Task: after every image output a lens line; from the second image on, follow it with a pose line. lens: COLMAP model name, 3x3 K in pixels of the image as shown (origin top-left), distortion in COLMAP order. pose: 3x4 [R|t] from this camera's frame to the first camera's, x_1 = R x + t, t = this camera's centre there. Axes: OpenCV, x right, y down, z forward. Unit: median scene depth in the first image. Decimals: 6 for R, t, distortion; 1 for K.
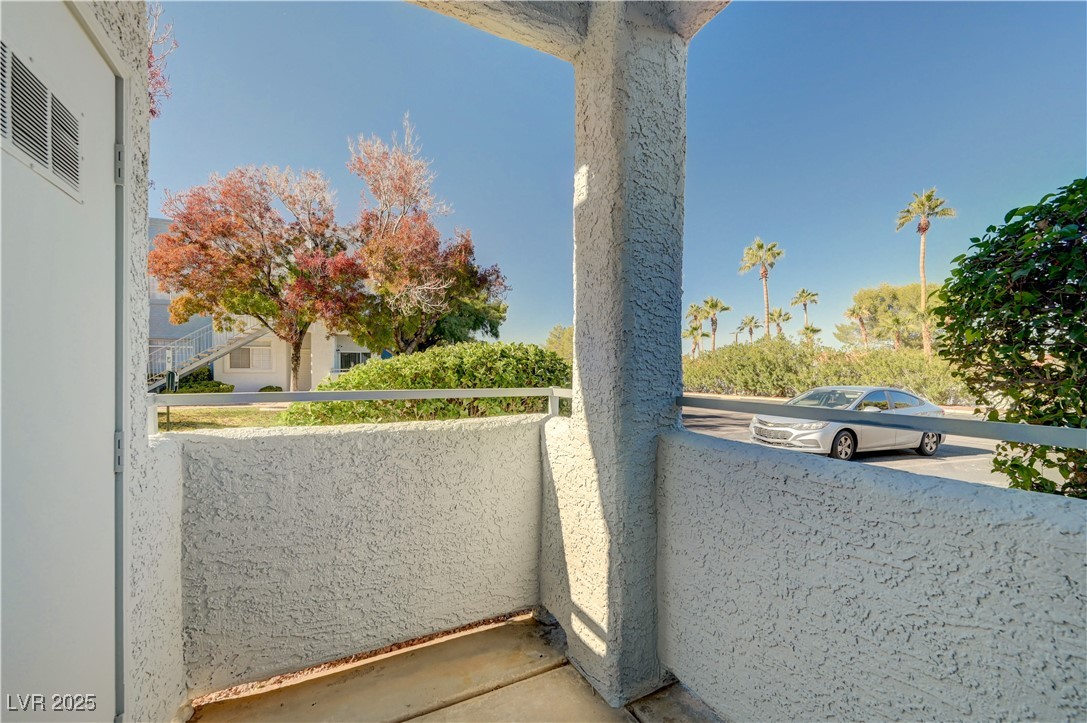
lens RADIAL K [[445.7, 0, 544.1], [0, 445.7, 377.8], [0, 0, 1]] dist [0.000256, -0.000124]
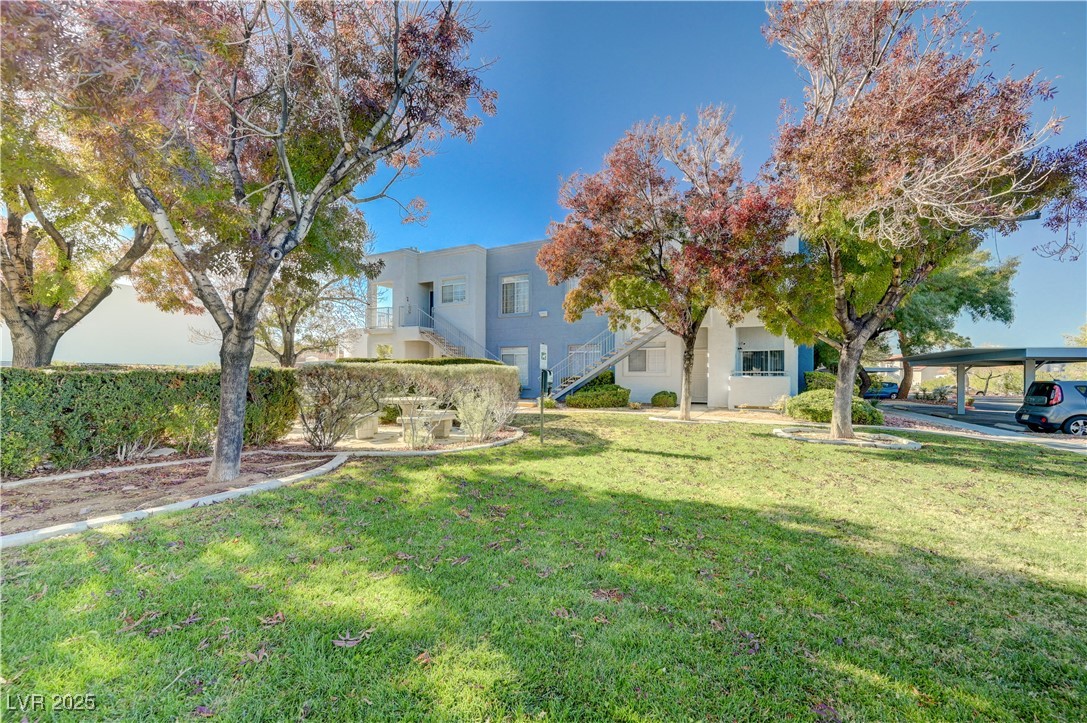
lens RADIAL K [[436.4, 0, 551.1], [0, 436.4, 369.8], [0, 0, 1]] dist [0.002885, -0.000215]
pose [[0.669496, -0.012906, -0.742704, -0.910160], [-0.016374, 0.999350, -0.032126, 0.050638], [0.742635, 0.033669, 0.668849, 1.873782]]
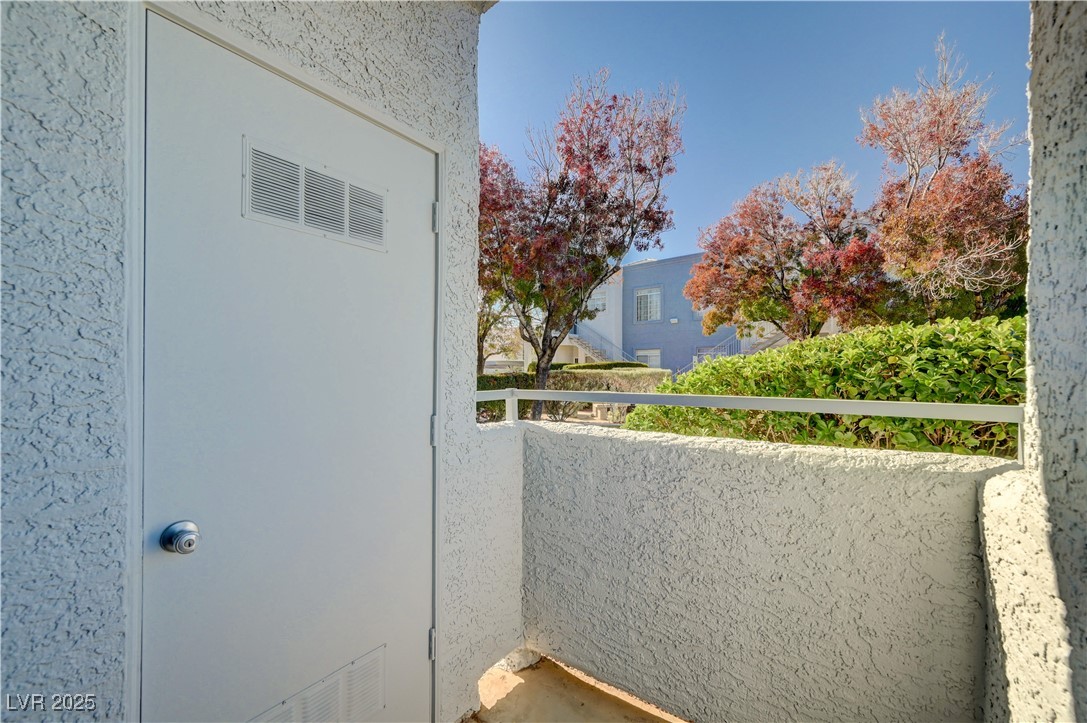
lens RADIAL K [[436.4, 0, 551.1], [0, 436.4, 369.8], [0, 0, 1]] dist [0.002885, -0.000215]
pose [[0.467280, -0.006325, -0.884087, 0.175763], [-0.013961, 0.999797, -0.014532, -0.001860], [0.883999, 0.019133, 0.467097, 0.324023]]
